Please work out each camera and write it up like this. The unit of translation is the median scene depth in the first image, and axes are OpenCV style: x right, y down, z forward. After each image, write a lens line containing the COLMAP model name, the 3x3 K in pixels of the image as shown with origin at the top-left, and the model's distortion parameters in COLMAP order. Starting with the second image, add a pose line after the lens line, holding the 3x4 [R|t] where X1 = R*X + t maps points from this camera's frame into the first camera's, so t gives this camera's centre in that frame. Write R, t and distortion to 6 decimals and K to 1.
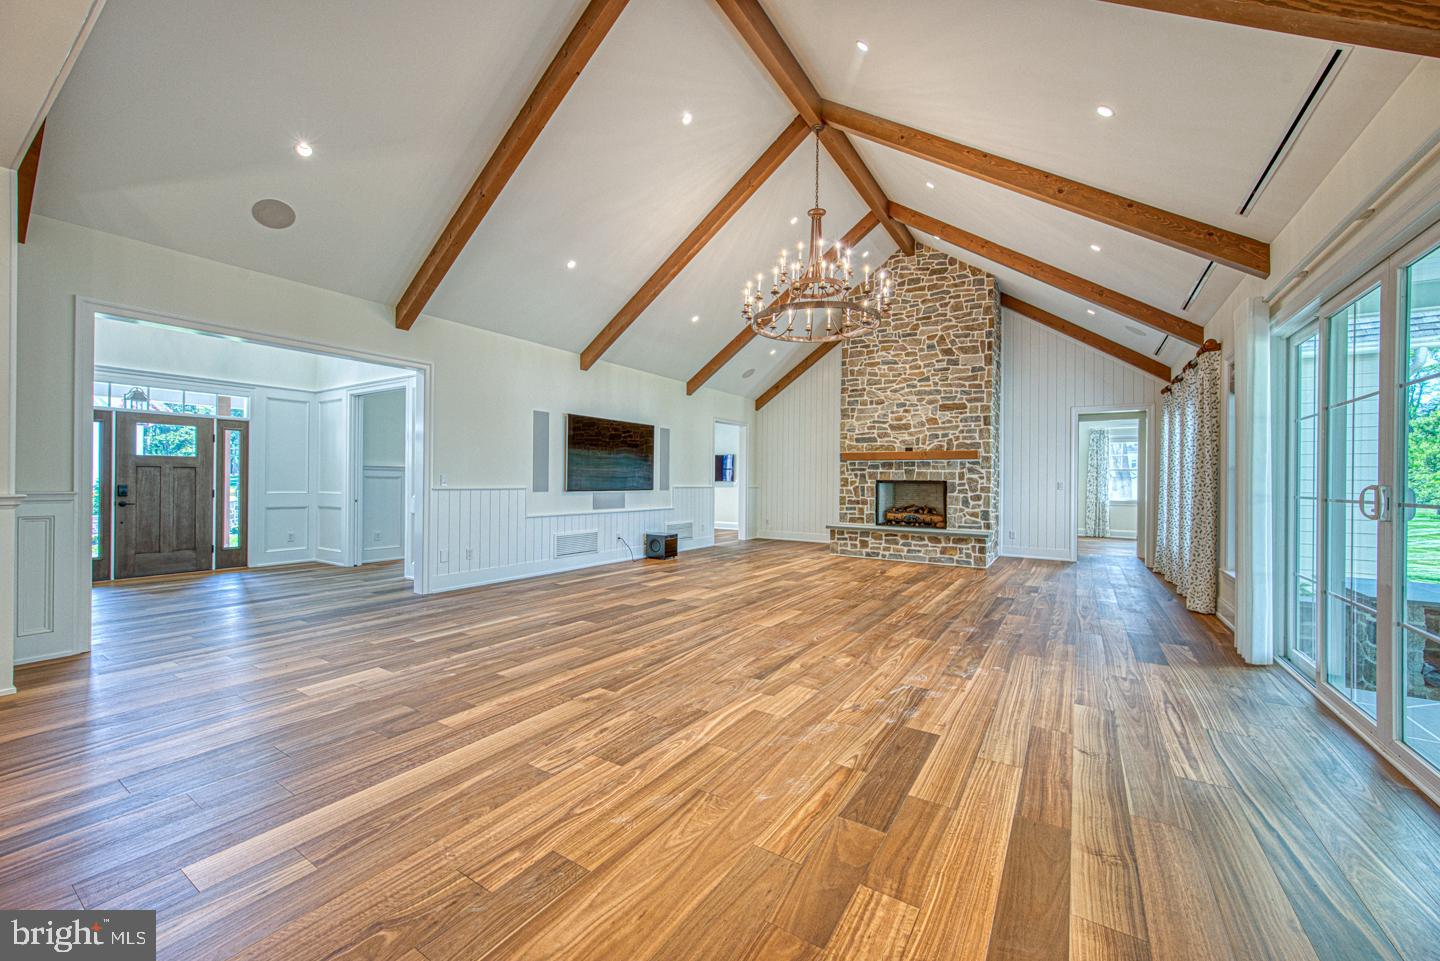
lens RADIAL K [[554.3, 0, 724.0], [0, 554.3, 479.6], [0, 0, 1]] dist [0.005158, -0.002222]
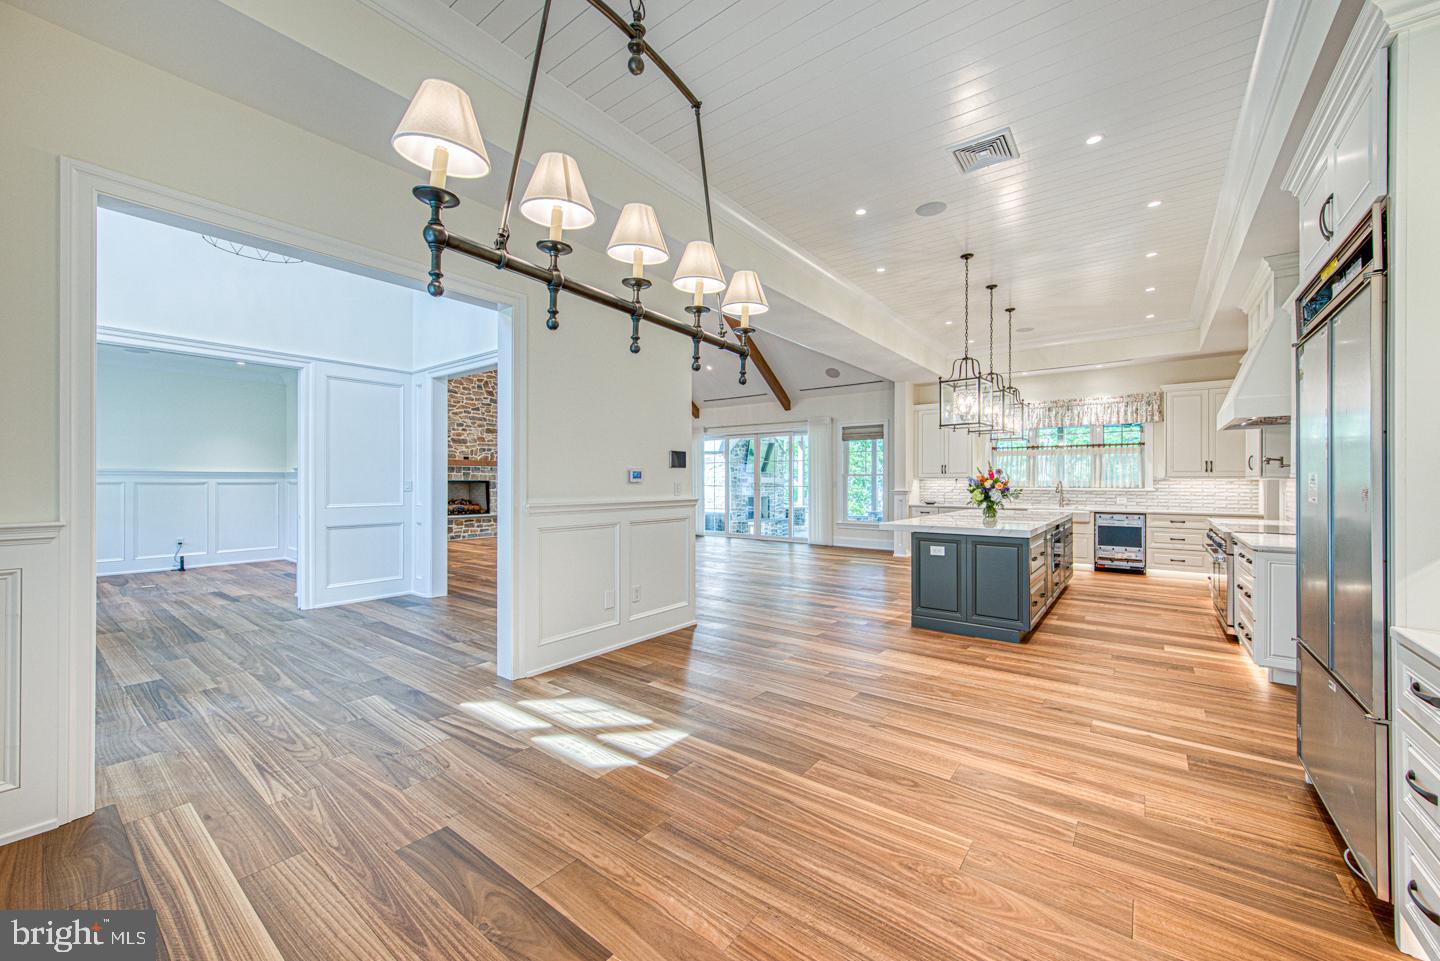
lens RADIAL K [[566.9, 0, 726.1], [0, 566.9, 479.2], [0, 0, 1]] dist [-0.001821, -0.000542]
pose [[0.067390, -0.005564, 0.997711, -1.068981], [-0.002462, 0.999980, 0.005743, -0.012374], [-0.997724, -0.002843, 0.067375, 0.274572]]
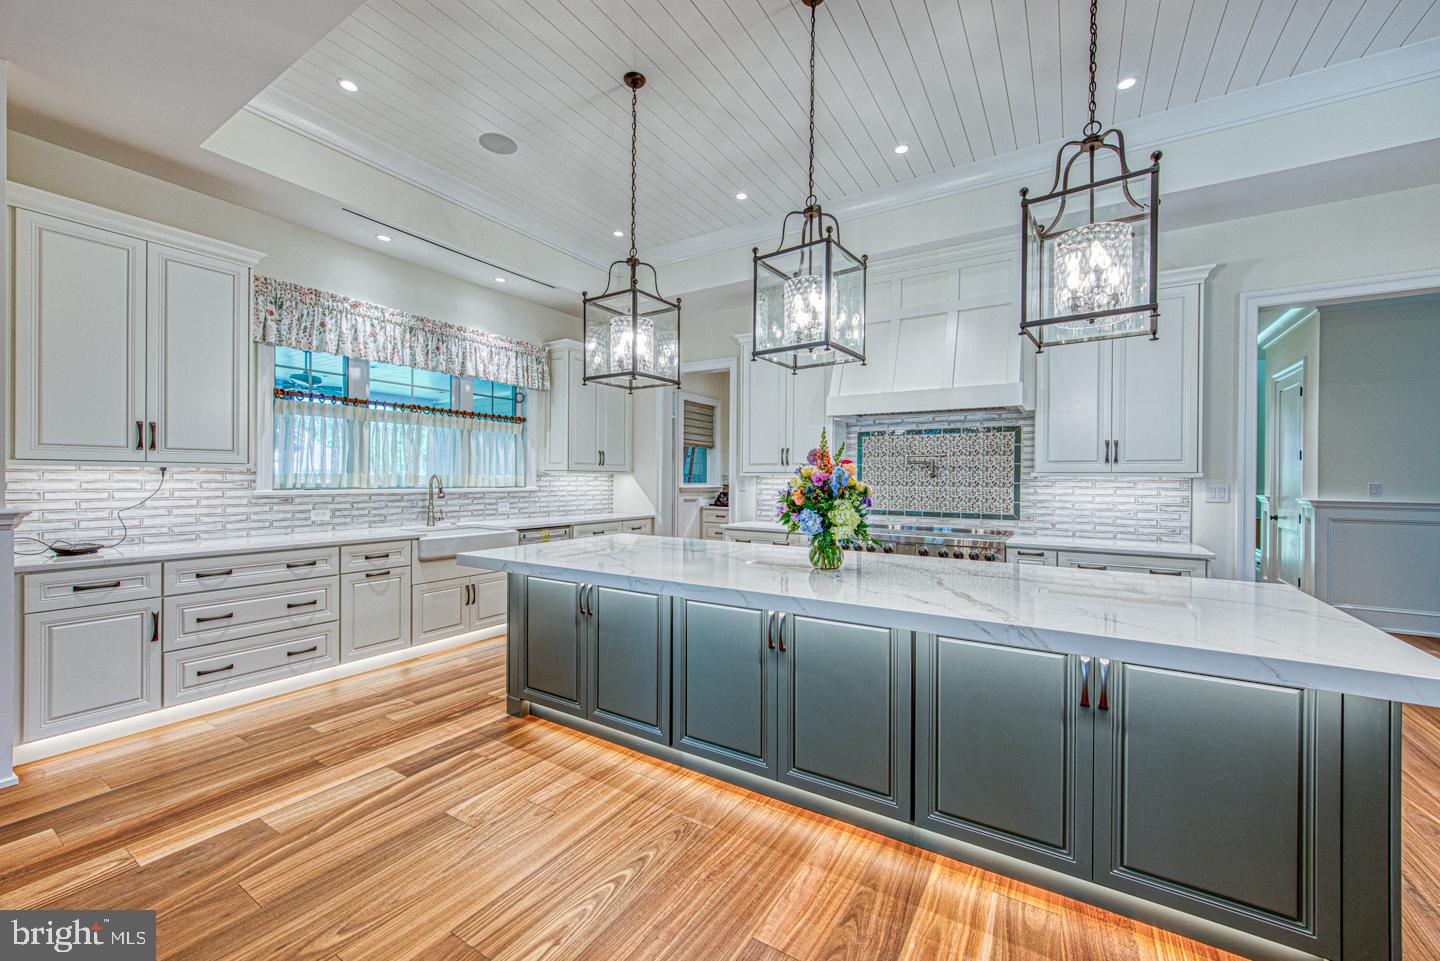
lens RADIAL K [[566.9, 0, 726.1], [0, 566.9, 479.2], [0, 0, 1]] dist [-0.001821, -0.000542]
pose [[-0.999708, -0.017765, -0.016393, -0.275263], [-0.017795, 0.999840, 0.001724, -0.006971], [0.016360, 0.002015, -0.999864, 0.276714]]
